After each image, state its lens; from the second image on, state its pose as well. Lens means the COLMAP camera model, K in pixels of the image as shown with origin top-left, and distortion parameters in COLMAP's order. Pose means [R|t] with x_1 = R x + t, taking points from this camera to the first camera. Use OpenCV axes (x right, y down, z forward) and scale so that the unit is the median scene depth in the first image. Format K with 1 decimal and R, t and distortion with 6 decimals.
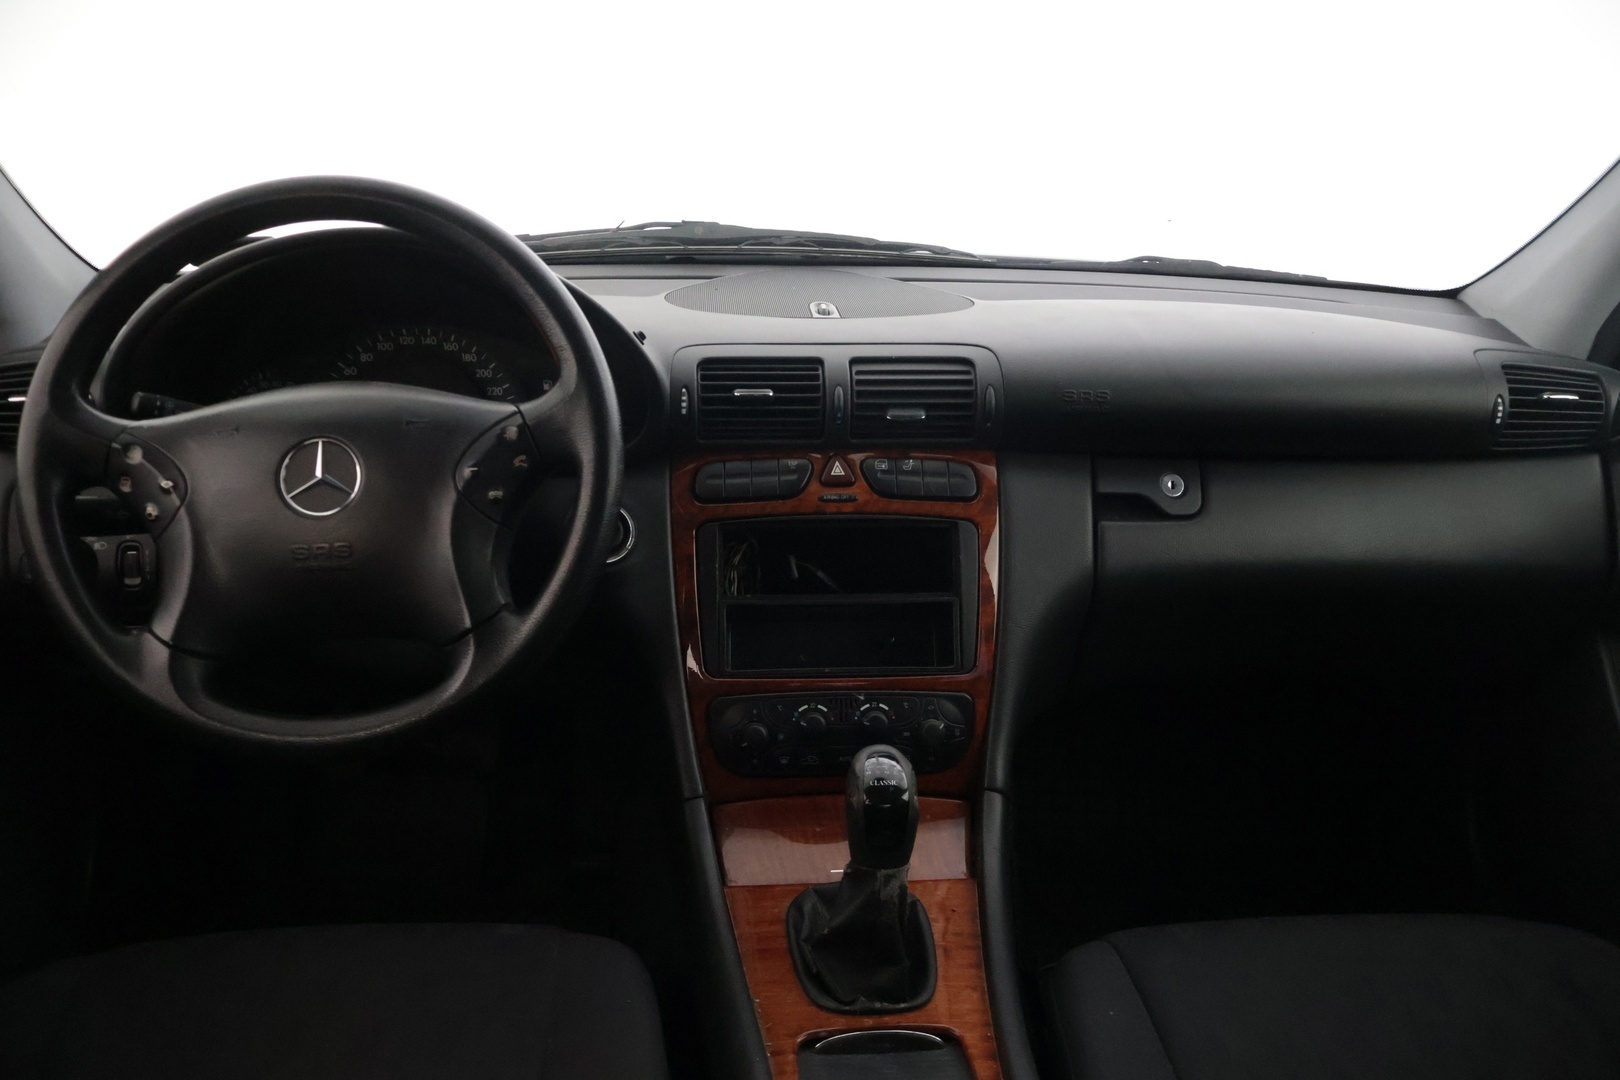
lens RADIAL K [[1387.2, 0, 810.0], [0, 1387.2, 540.0], [0, 0, 1]] dist [0.017405, 0.005903]
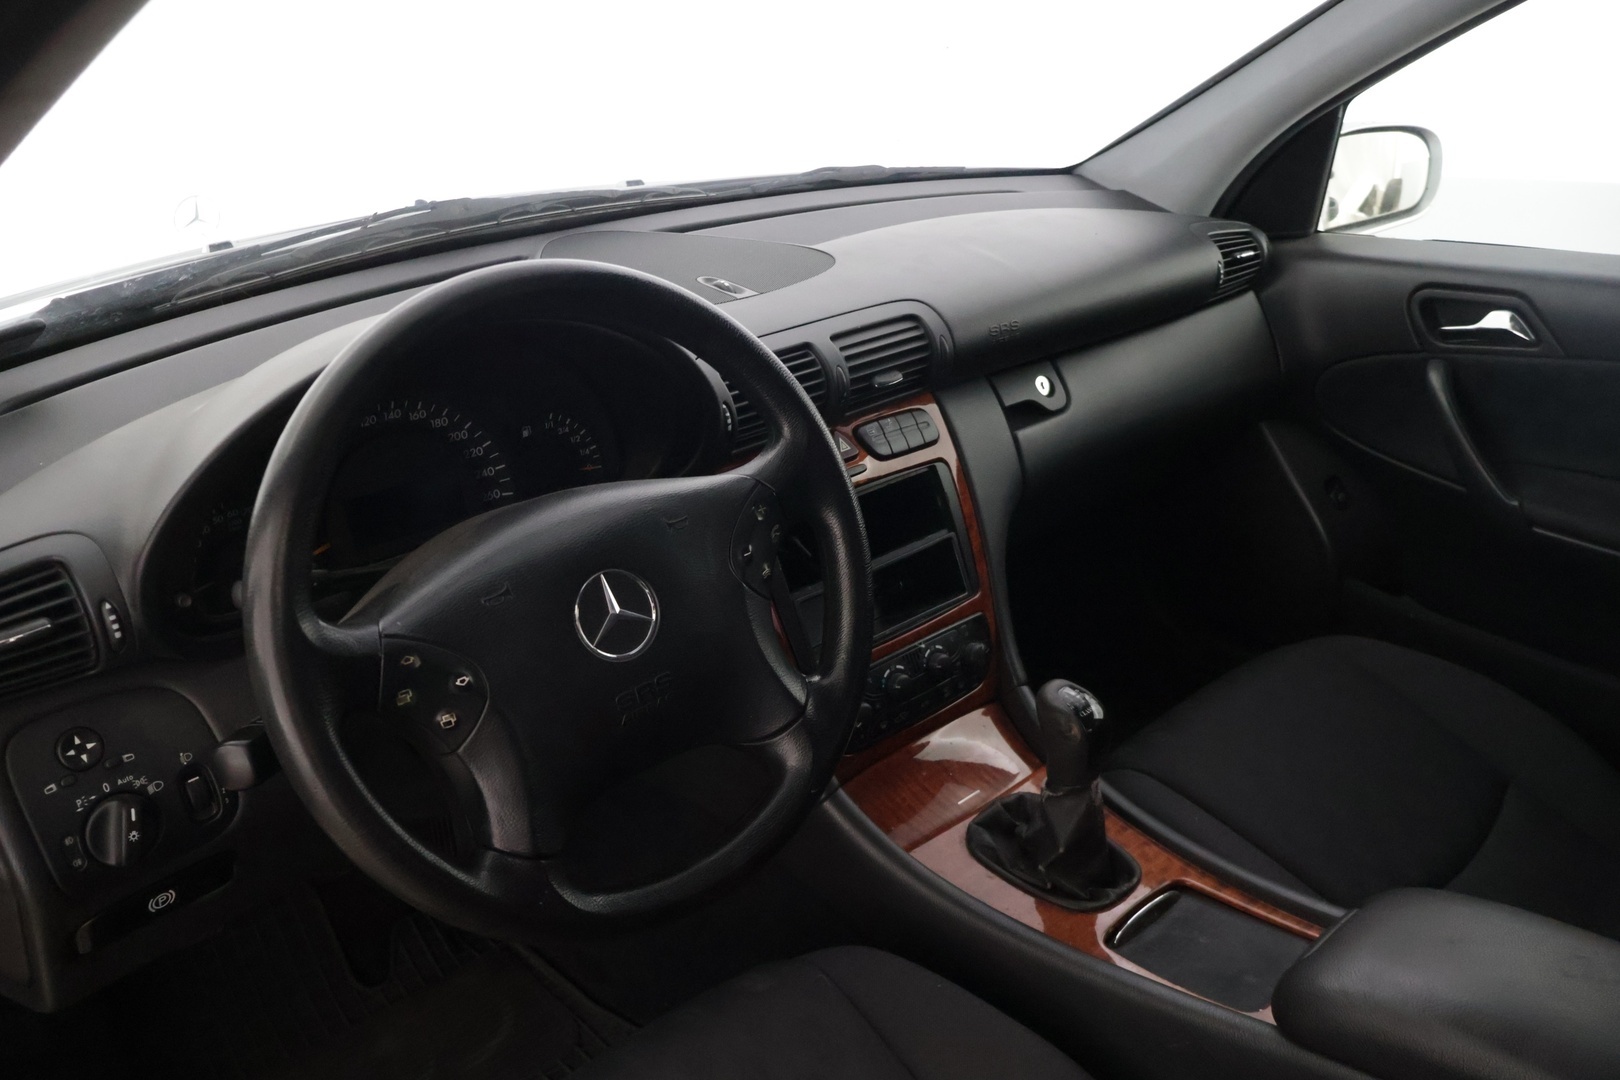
lens RADIAL K [[1387.2, 0, 810.0], [0, 1387.2, 540.0], [0, 0, 1]] dist [0.017405, 0.005903]
pose [[0.782668, -0.286946, 0.552353, -0.594633], [0.211185, 0.957180, 0.198009, -0.194470], [-0.585519, -0.038327, 0.809752, 0.176605]]
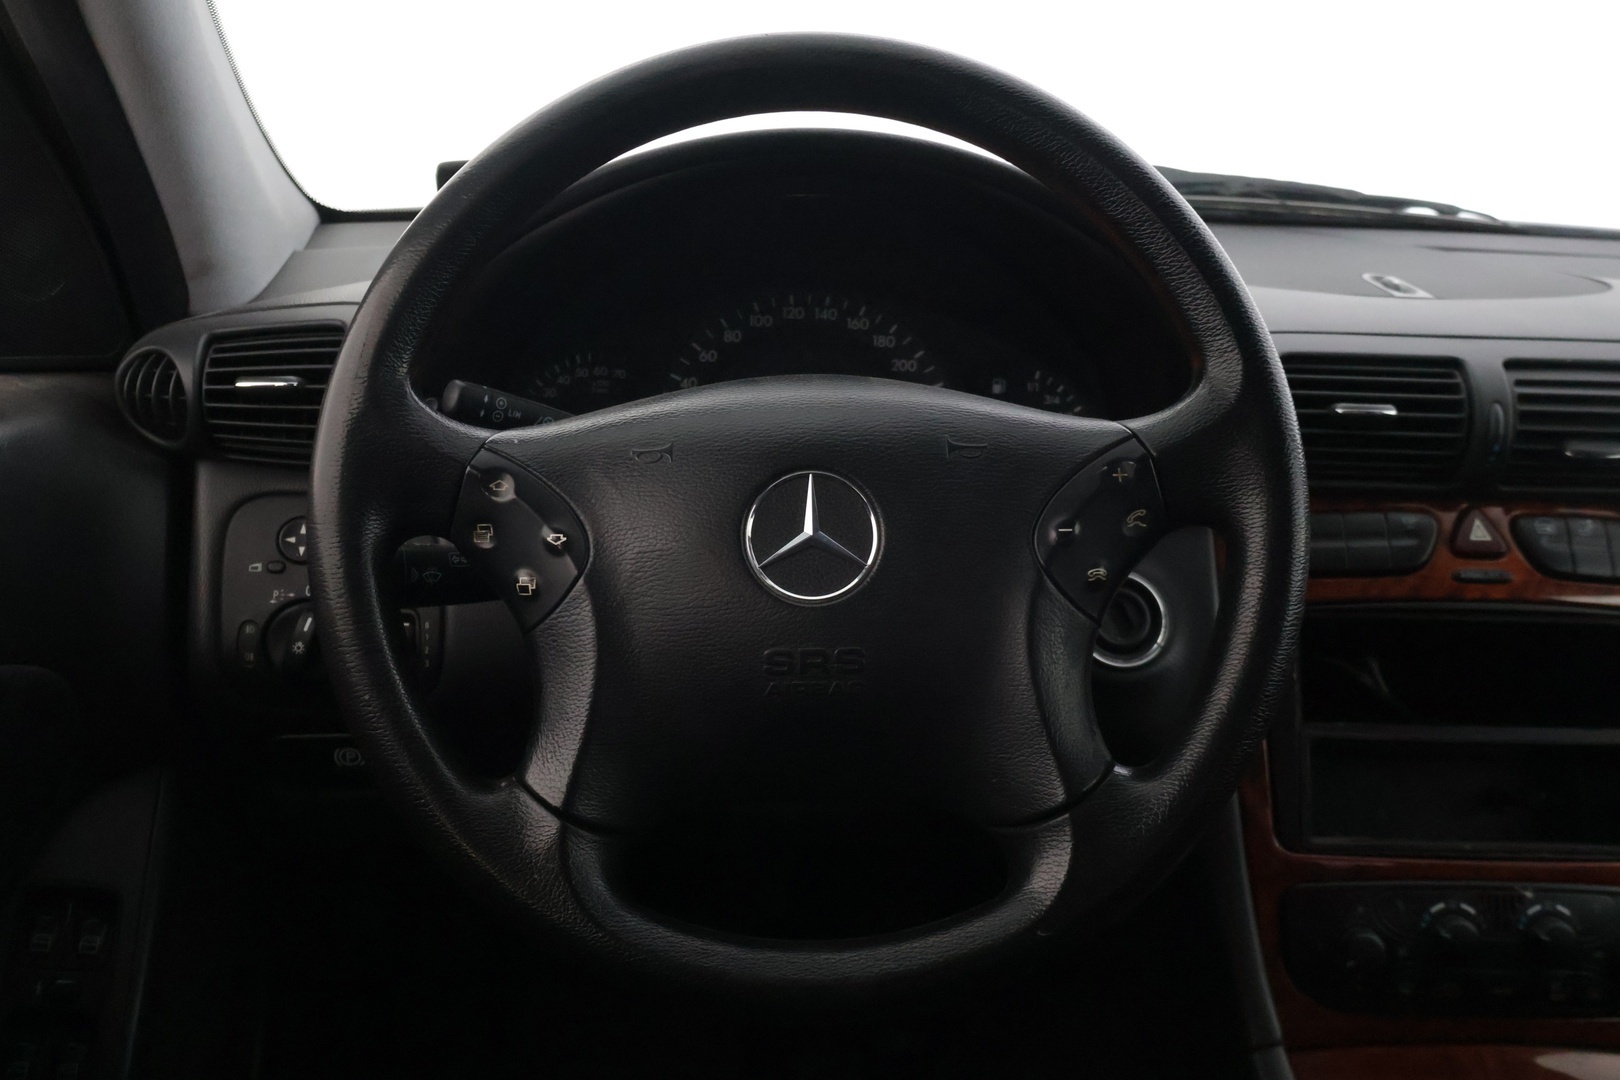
lens RADIAL K [[1525.4, 0, 810.0], [0, 1525.4, 540.0], [0, 0, 1]] dist [0.018893, 0.013590]
pose [[0.999145, 0.034745, -0.022408, -0.276376], [-0.034889, 0.999373, -0.006070, -0.032148], [0.022183, 0.006847, 0.999730, 0.284023]]
